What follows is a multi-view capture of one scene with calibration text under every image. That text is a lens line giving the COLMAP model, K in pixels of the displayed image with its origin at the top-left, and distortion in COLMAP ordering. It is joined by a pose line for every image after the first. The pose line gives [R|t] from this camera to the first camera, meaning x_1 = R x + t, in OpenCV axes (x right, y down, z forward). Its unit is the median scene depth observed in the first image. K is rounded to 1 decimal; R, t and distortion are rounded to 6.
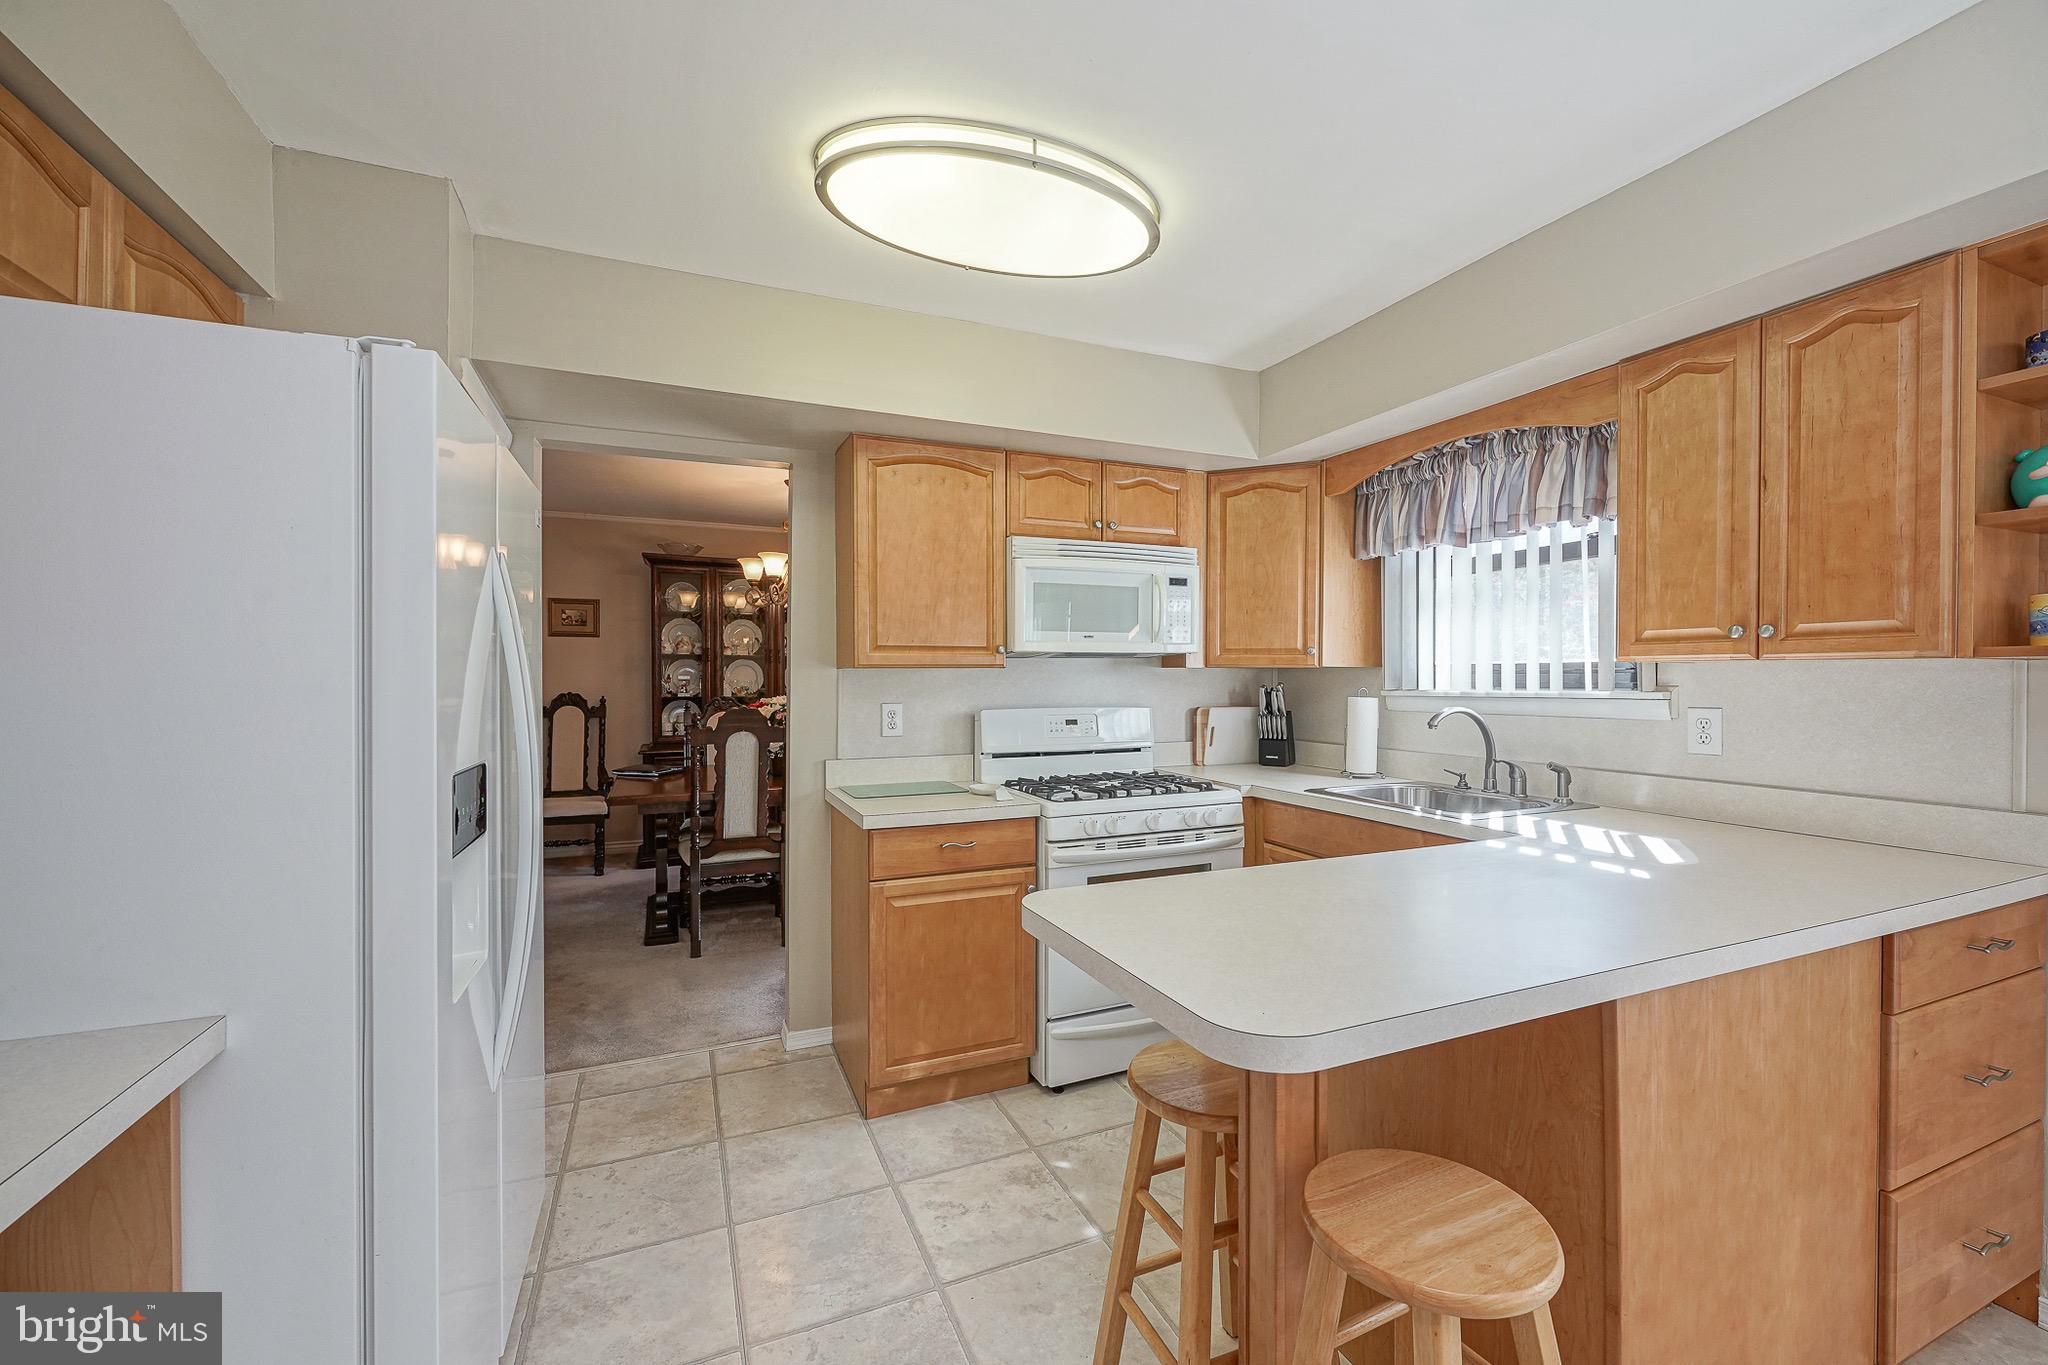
lens RADIAL K [[825.0, 0, 1012.9], [0, 825.0, 682.8], [0, 0, 1]] dist [-0.001572, 0.000198]
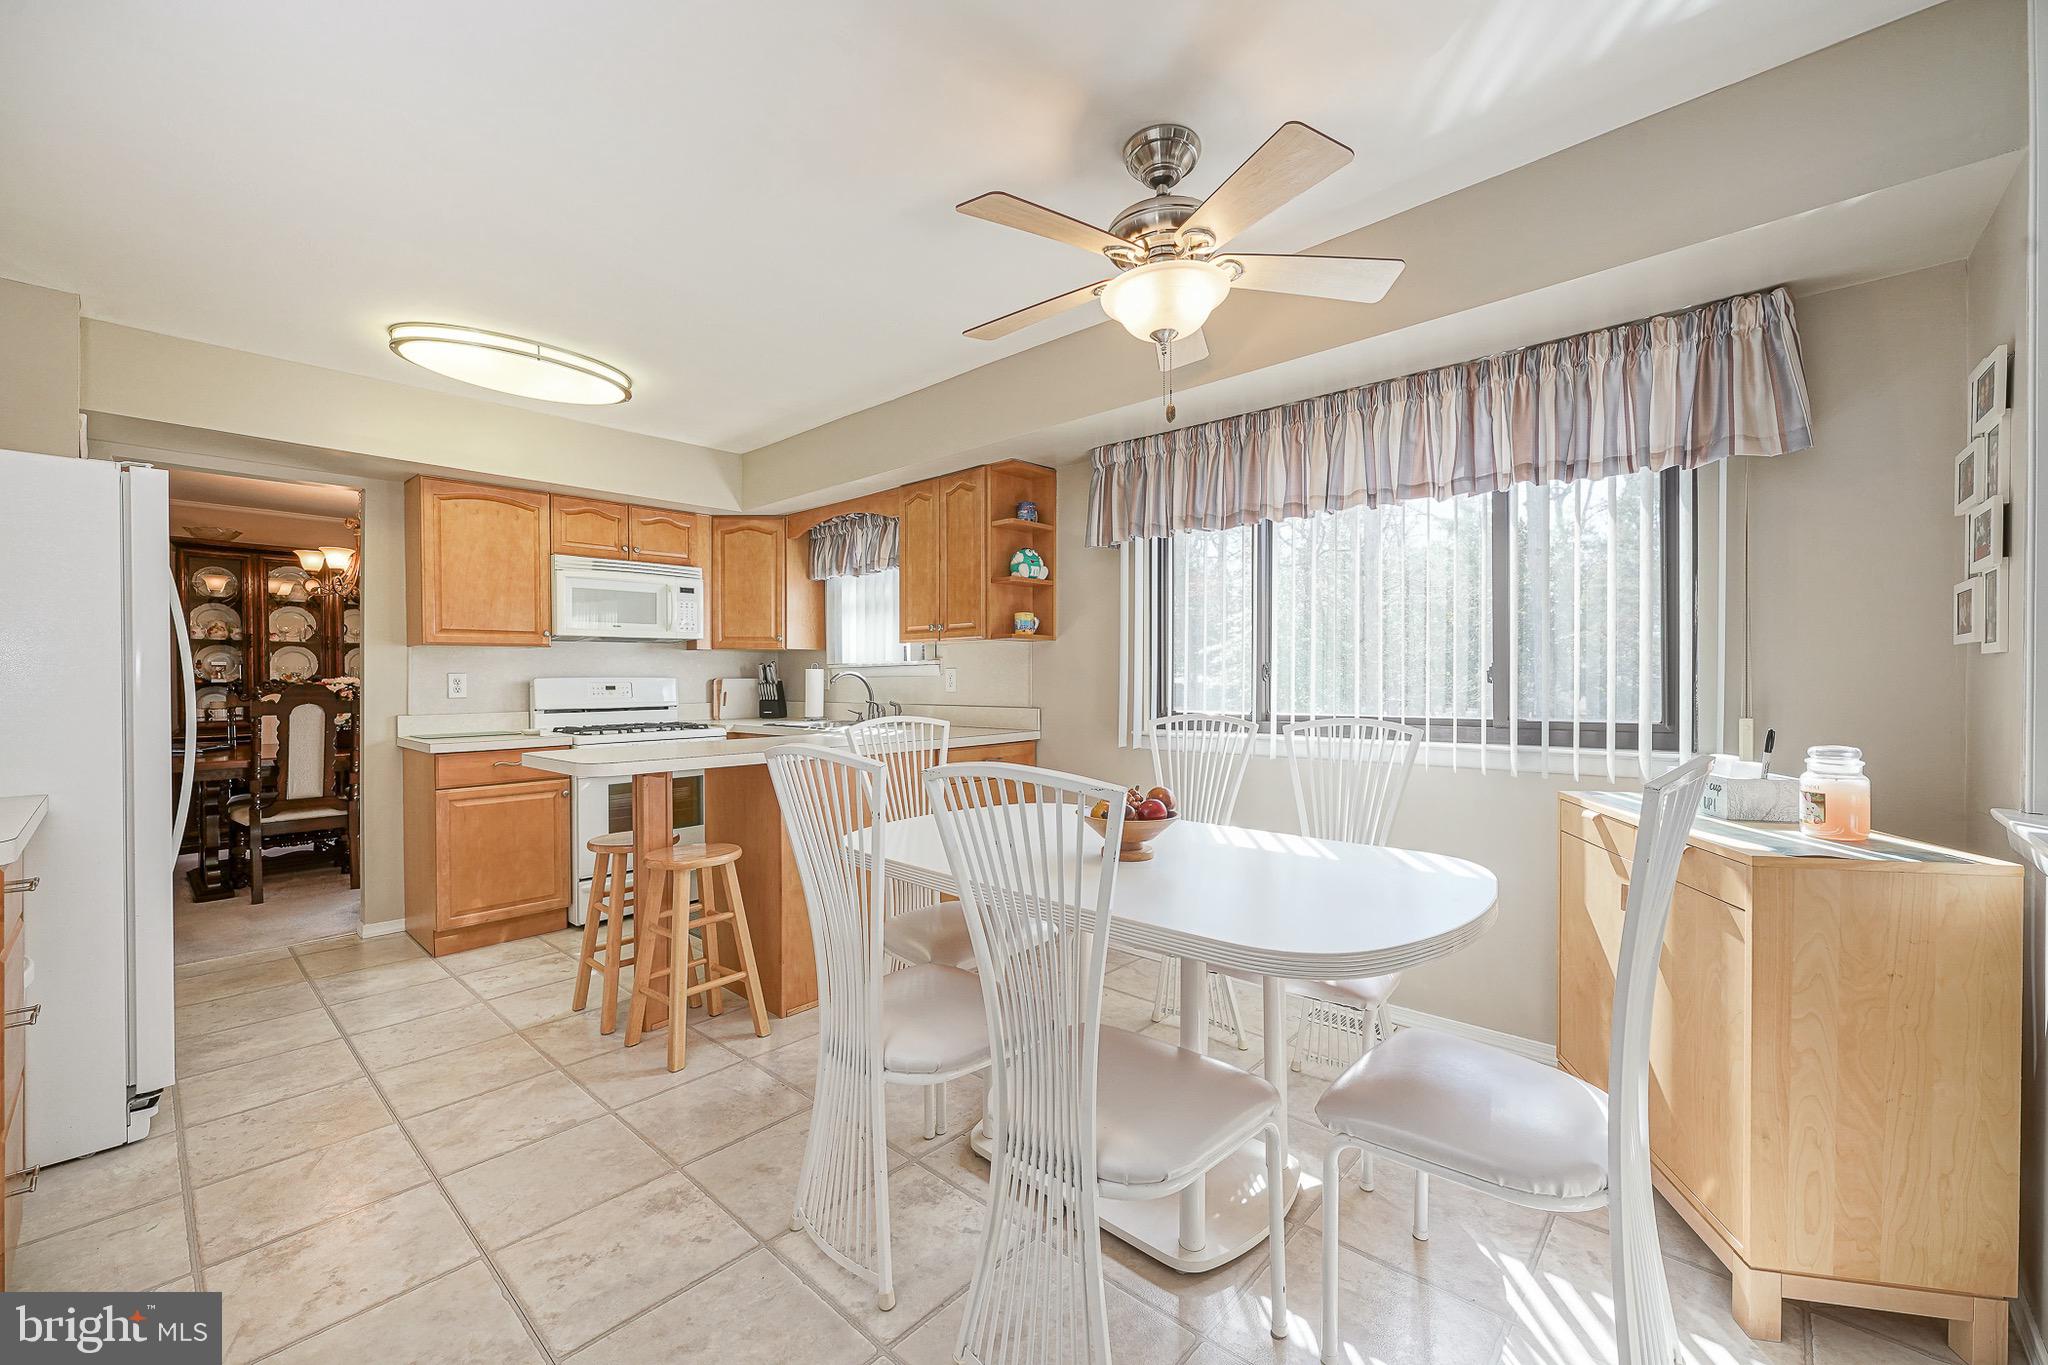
lens RADIAL K [[825.0, 0, 1023.4], [0, 825.0, 683.9], [0, 0, 1]] dist [-0.001572, 0.000198]
pose [[0.907589, -0.009697, 0.419747, 0.134624], [0.008992, 0.999953, 0.003658, 0.048738], [-0.419763, 0.000454, 0.907634, -0.640630]]
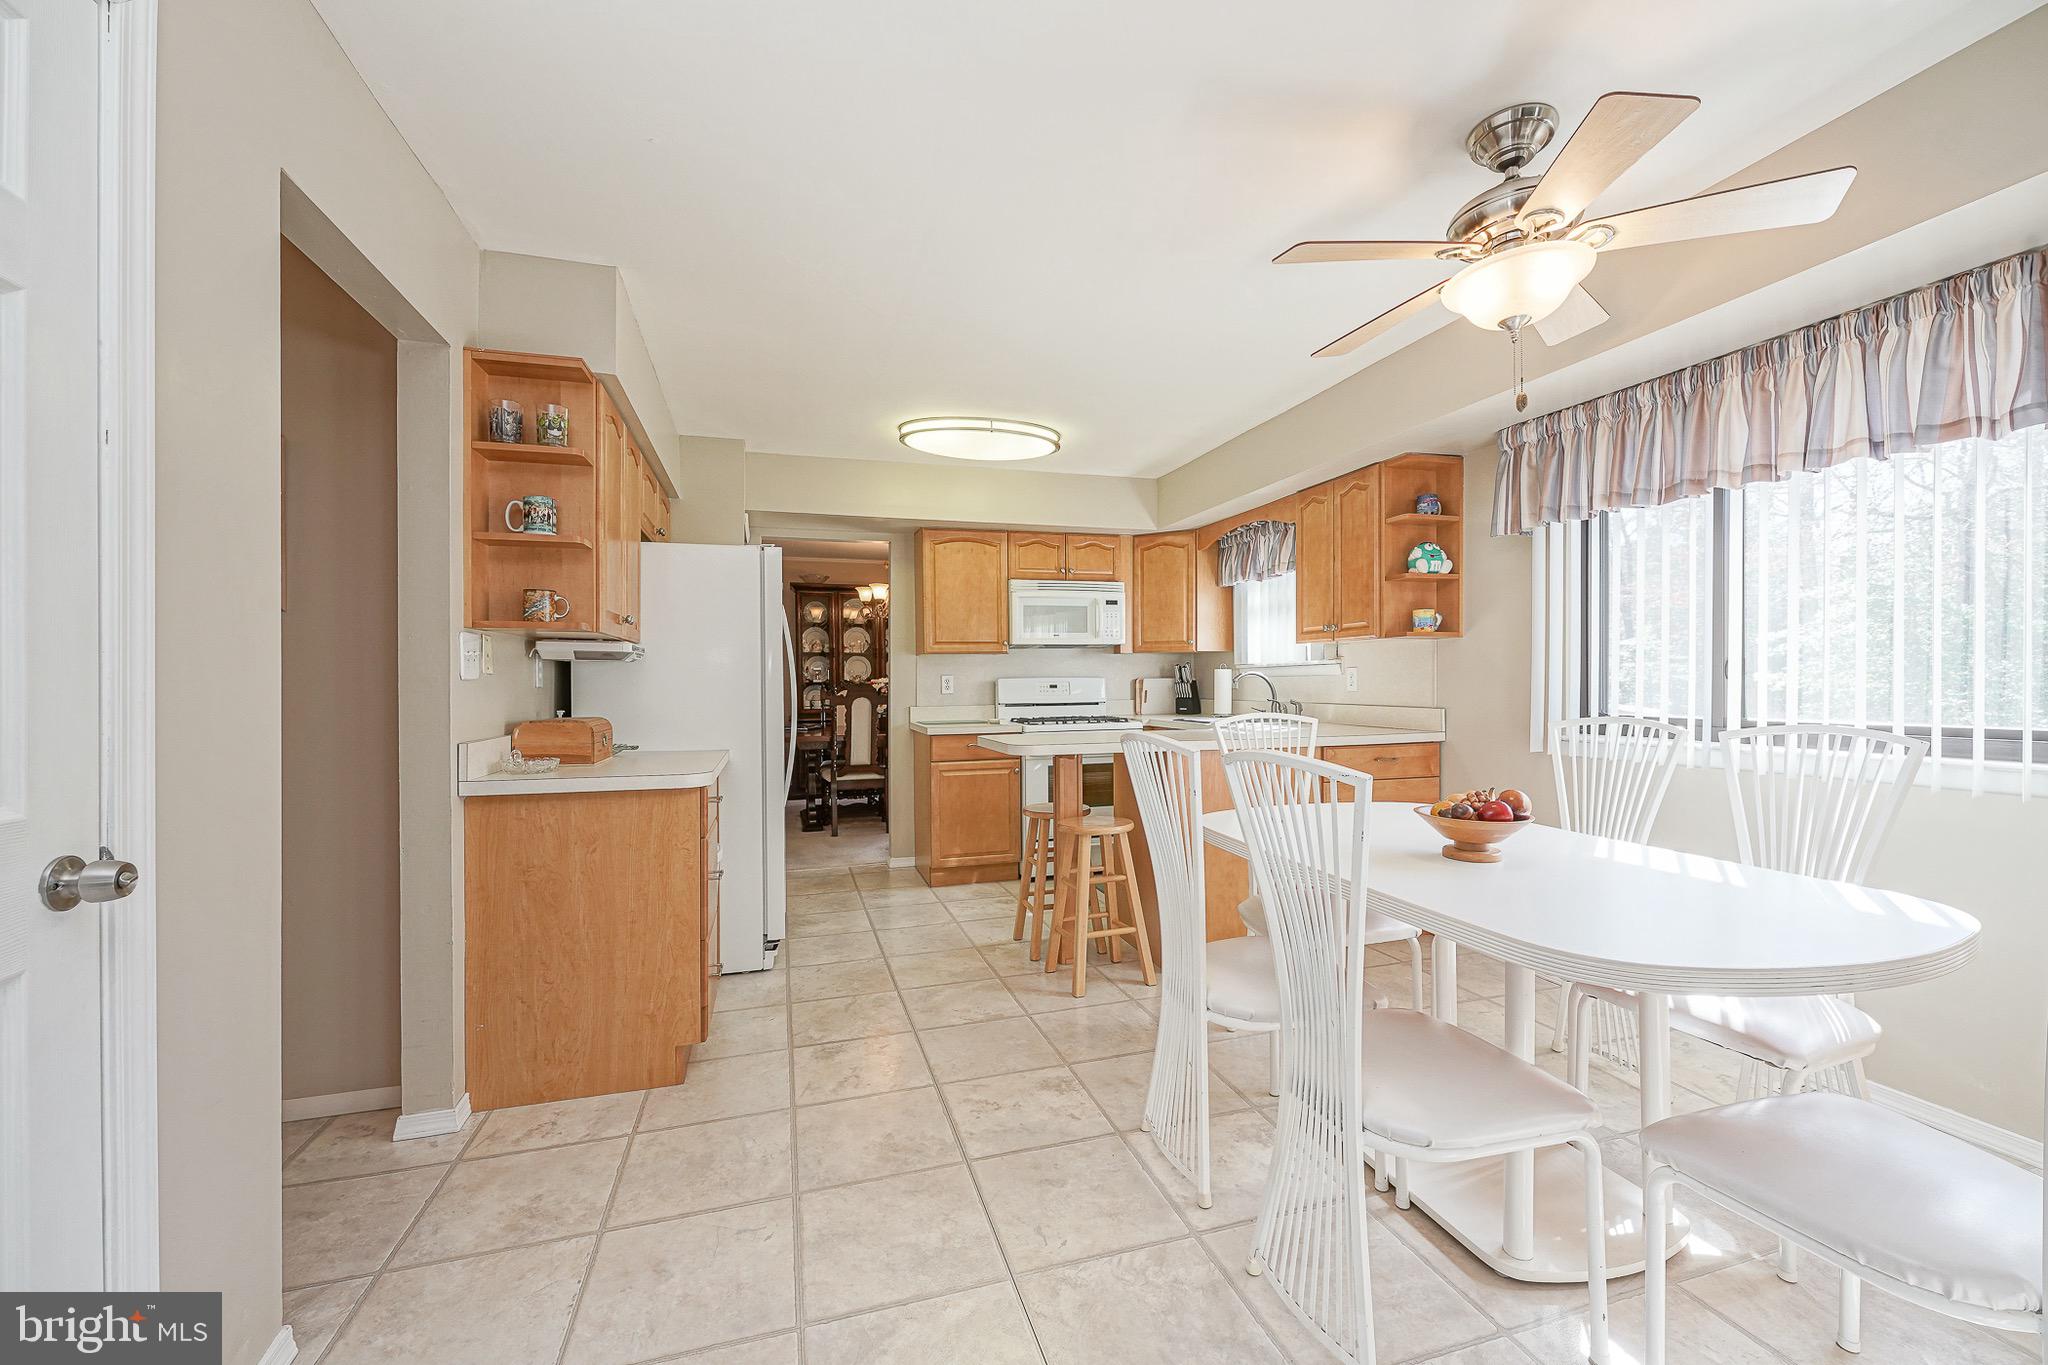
lens RADIAL K [[825.0, 0, 1015.0], [0, 825.0, 681.9], [0, 0, 1]] dist [-0.001572, 0.000198]
pose [[0.993647, -0.007962, -0.112262, 0.206026], [0.007513, 0.999962, -0.004422, 0.051429], [0.112293, 0.003551, 0.993669, -0.770874]]
